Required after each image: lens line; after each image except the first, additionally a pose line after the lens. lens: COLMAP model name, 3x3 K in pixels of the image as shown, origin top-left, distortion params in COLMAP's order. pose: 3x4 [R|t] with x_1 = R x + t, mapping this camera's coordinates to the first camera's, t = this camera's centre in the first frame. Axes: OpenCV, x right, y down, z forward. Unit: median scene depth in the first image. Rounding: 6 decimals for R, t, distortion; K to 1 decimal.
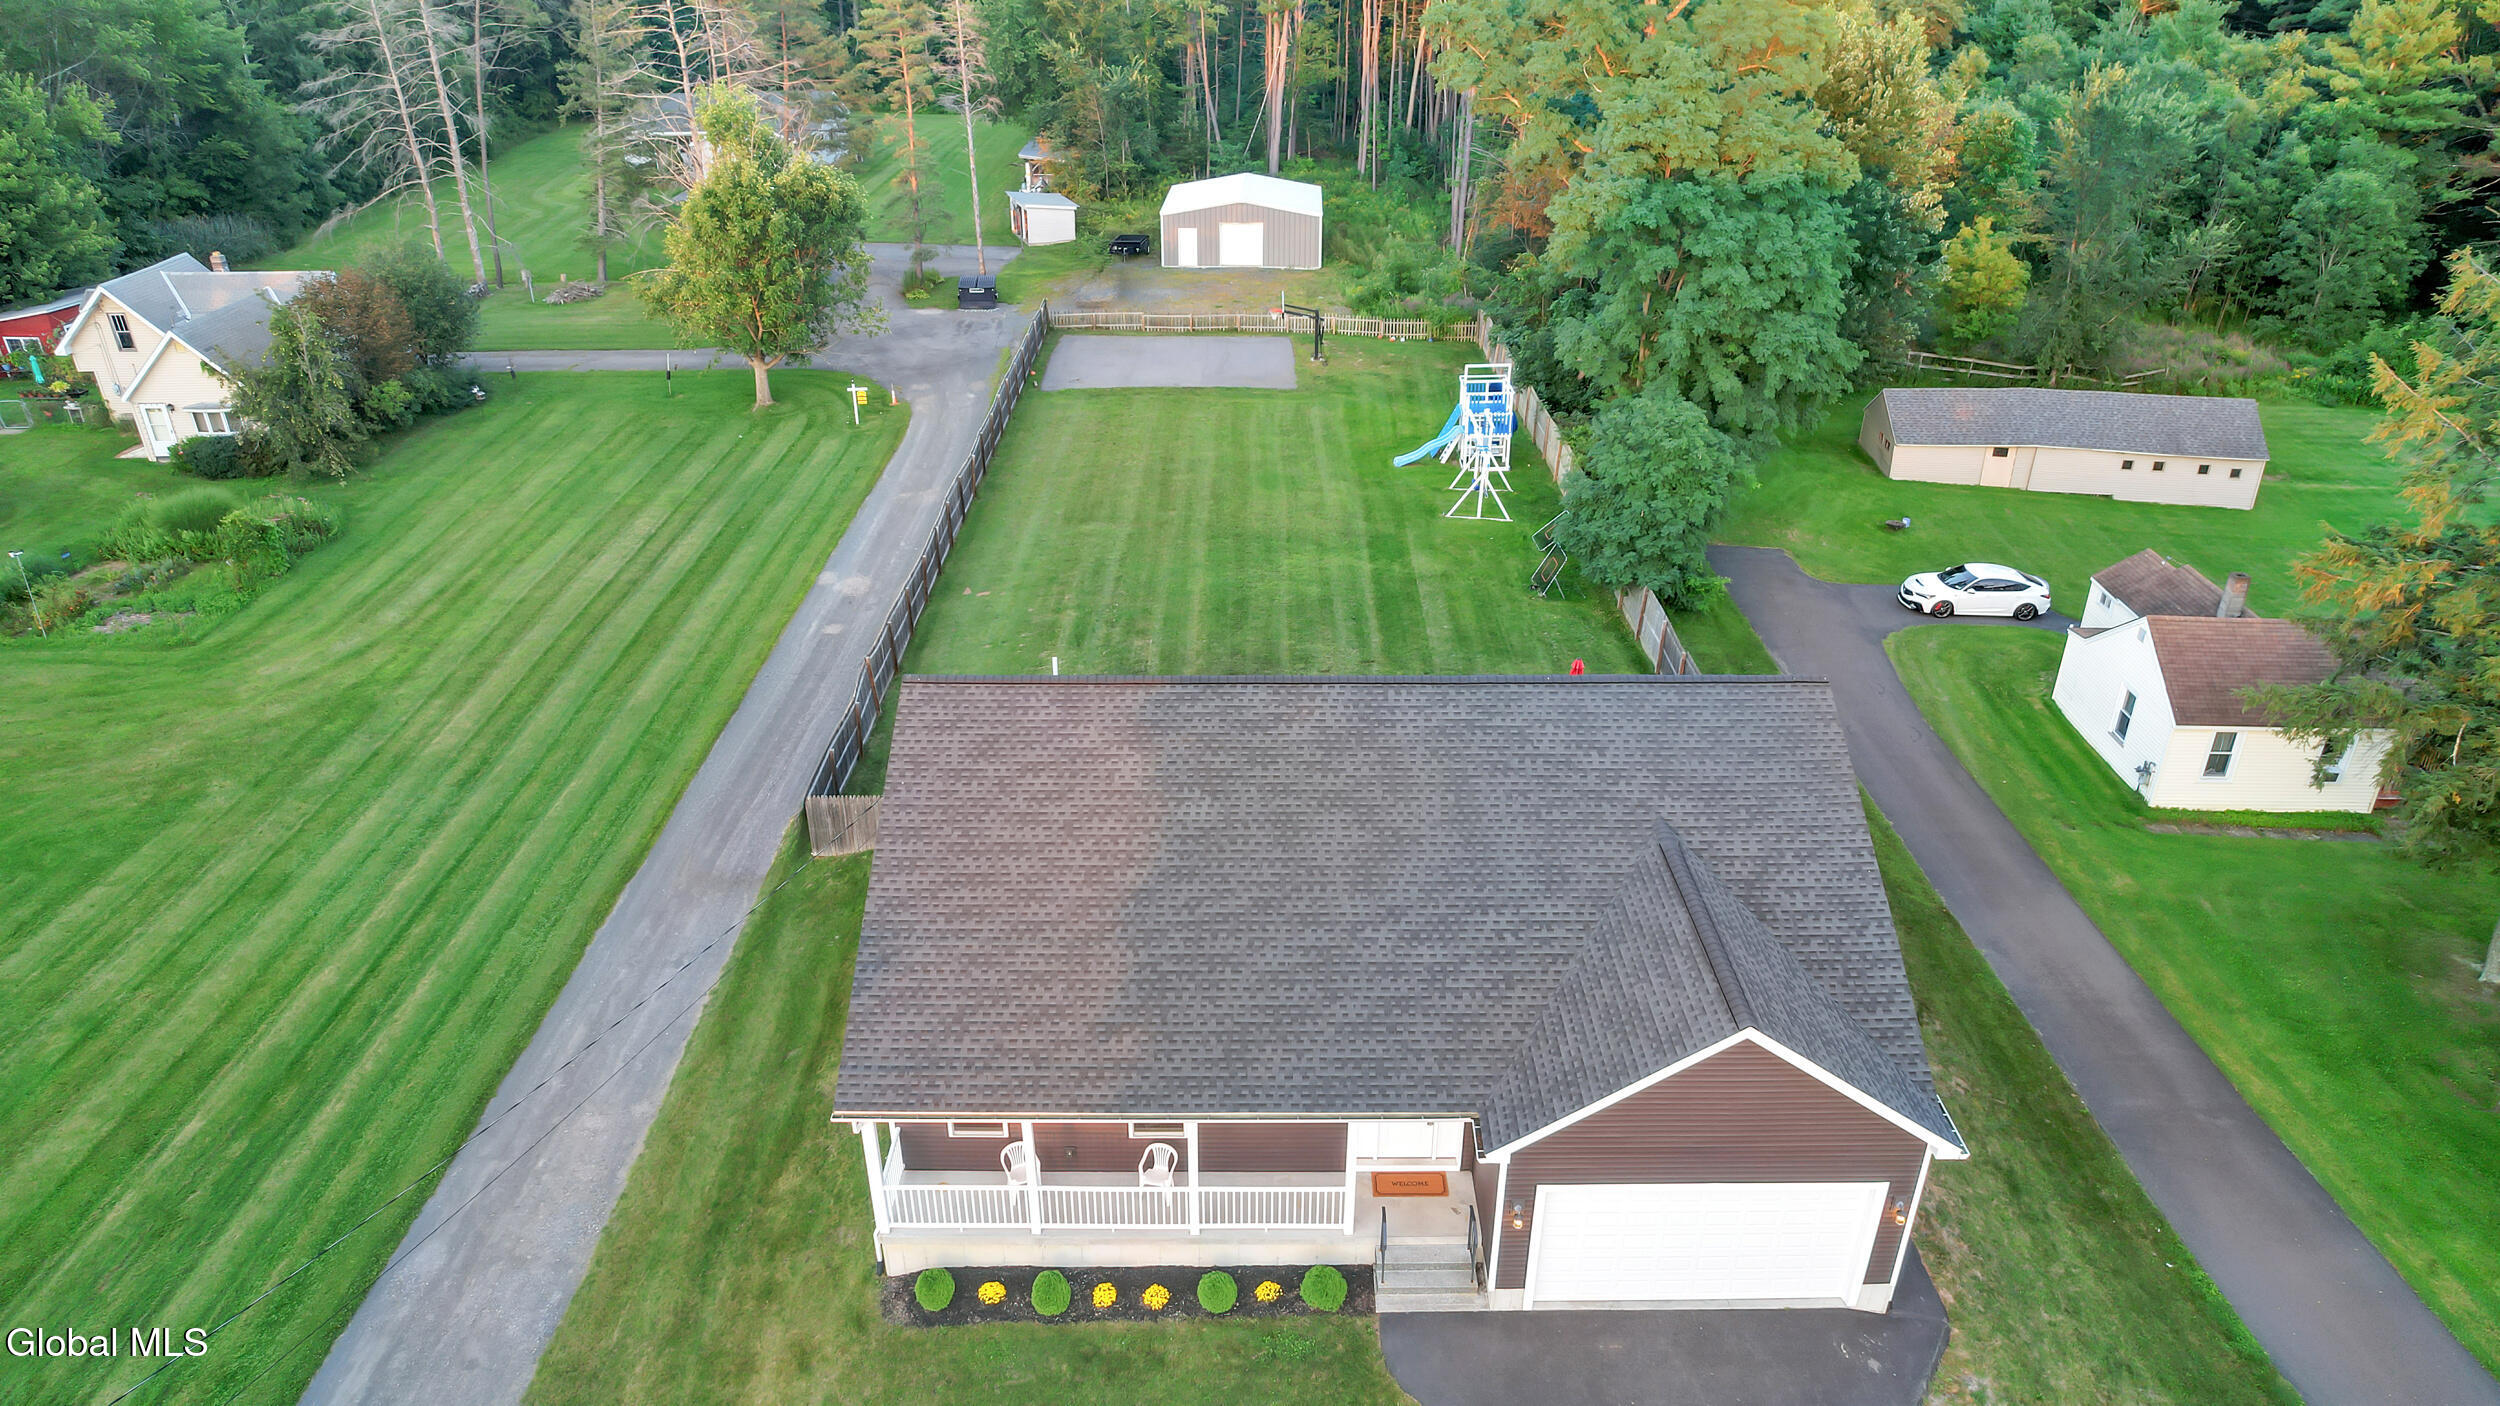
lens RADIAL K [[1596.9, 0, 1252.2], [0, 1596.9, 723.4], [0, 0, 1]] dist [-0.077890, 0.073557]
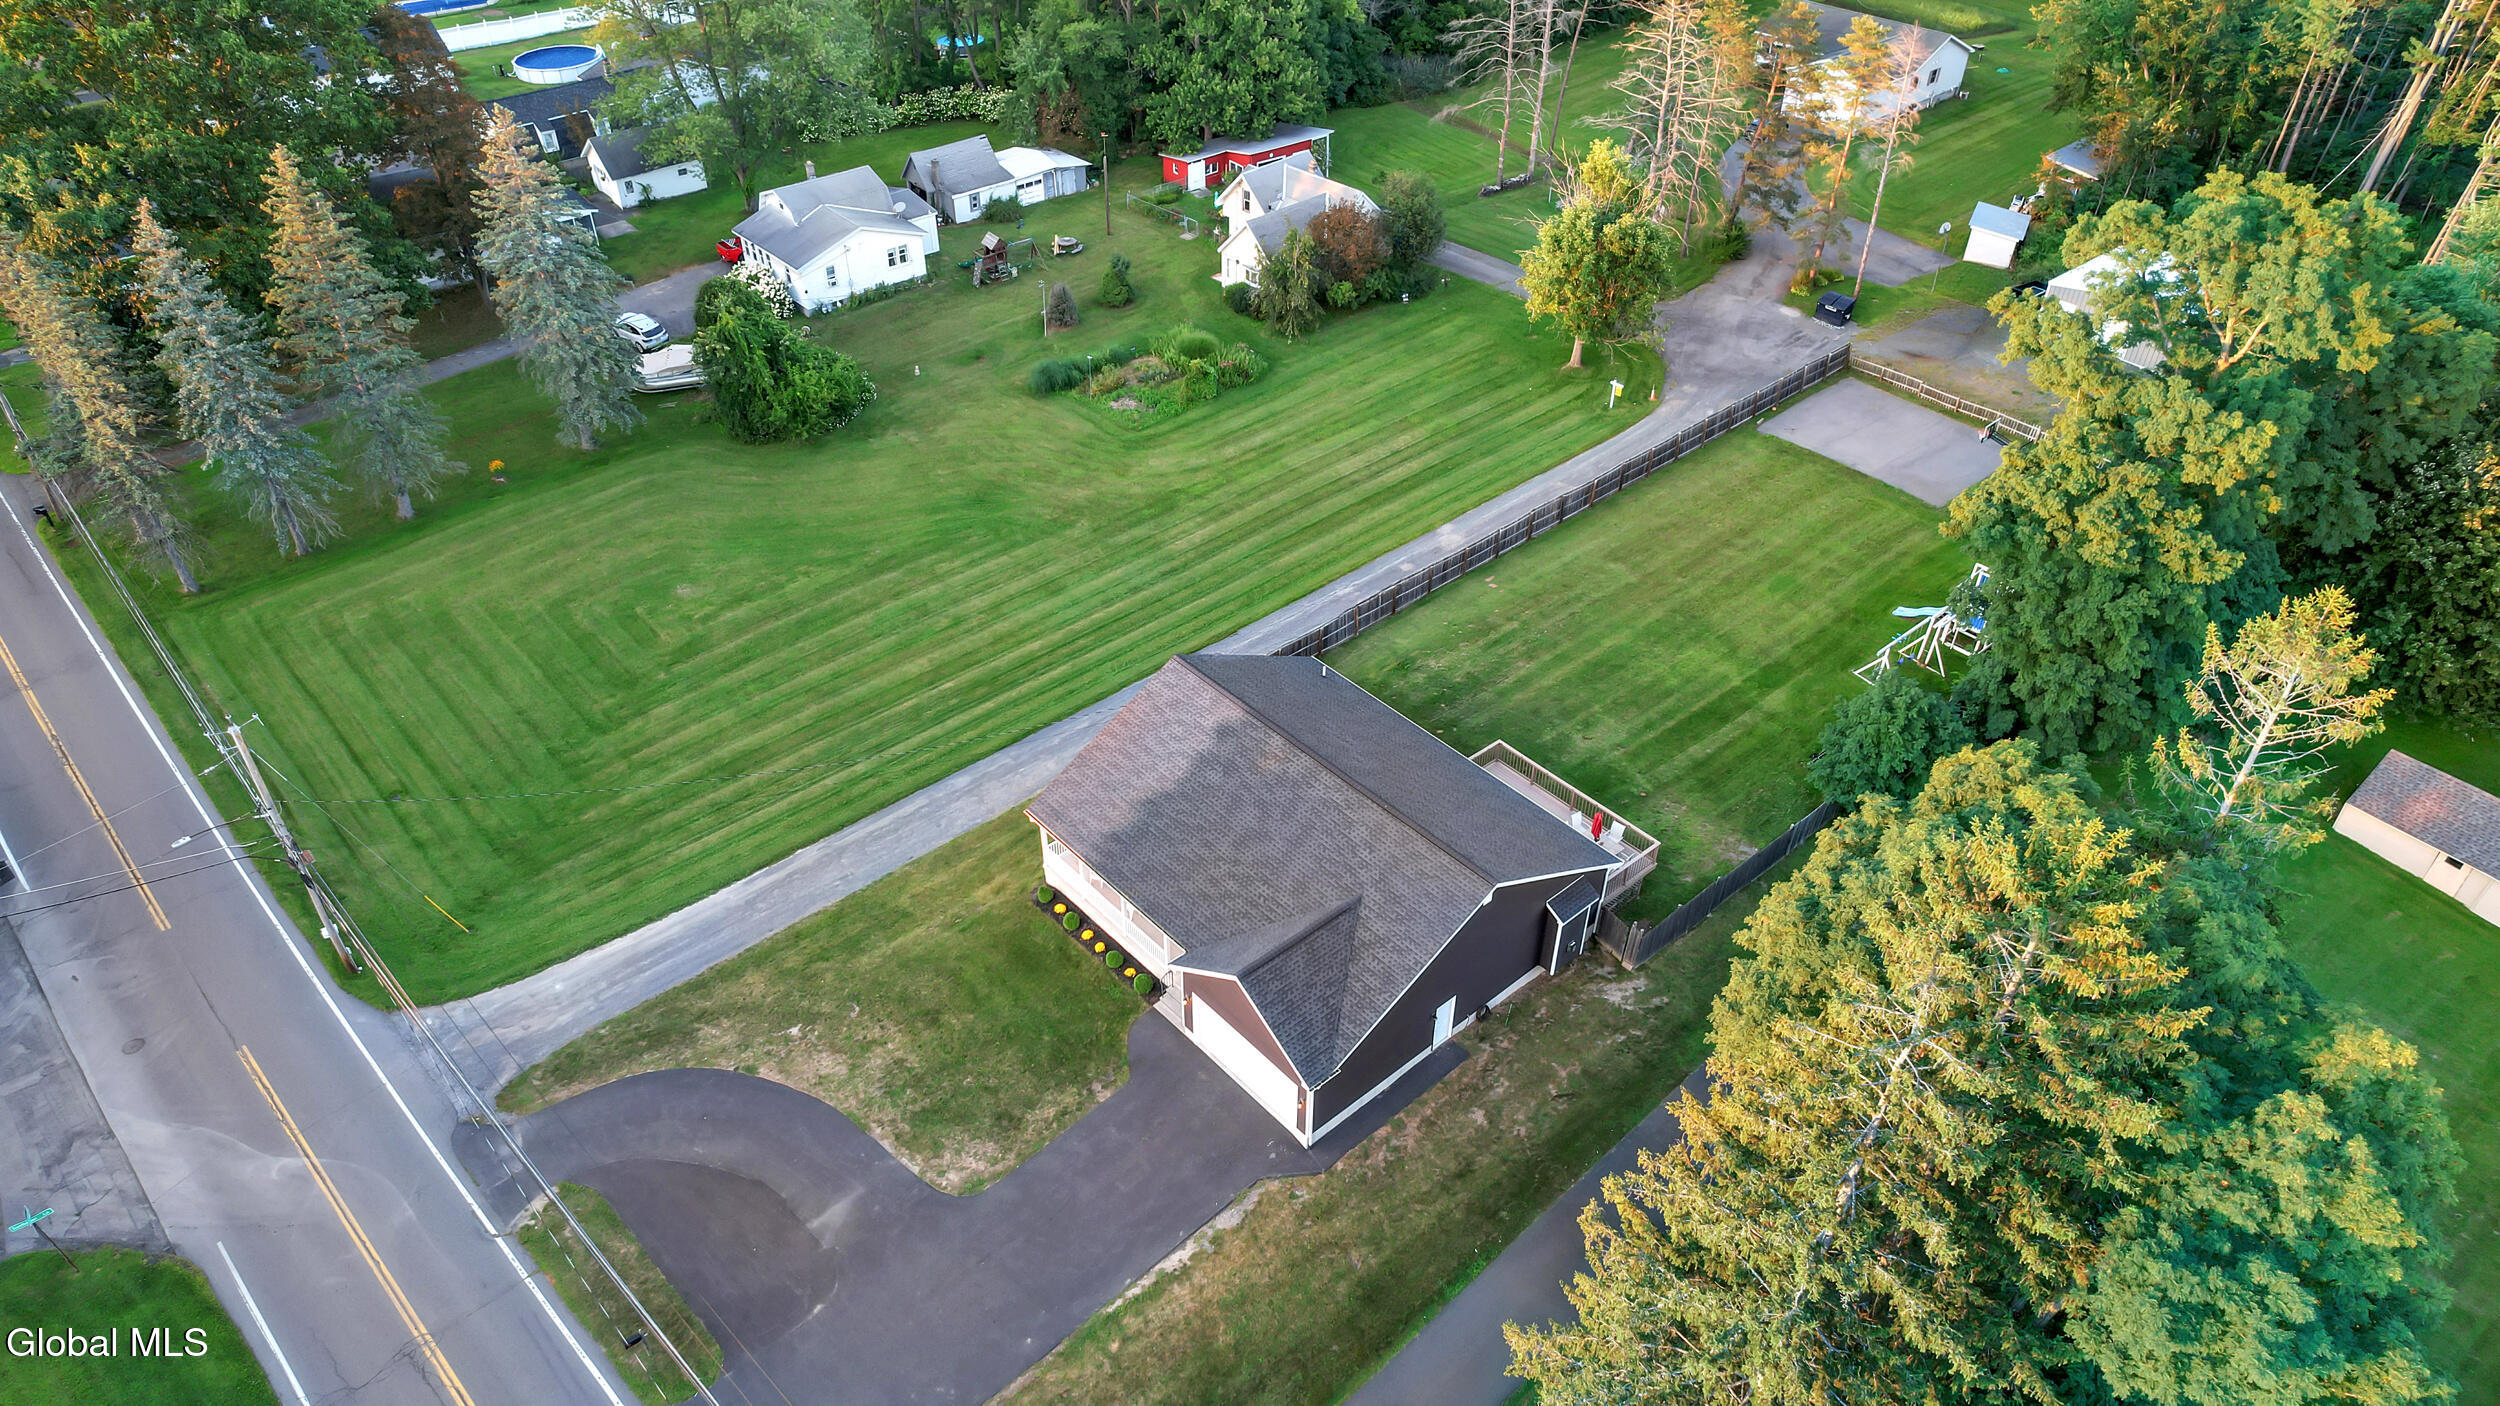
lens RADIAL K [[1611.6, 0, 1250.0], [0, 1611.6, 703.0], [0, 0, 1]] dist [-0.033857, -0.000355]
pose [[0.660434, 0.463989, -0.590373, 0.642899], [-0.351962, 0.885804, 0.302446, -0.367491], [0.663287, 0.008043, 0.748322, -0.310985]]
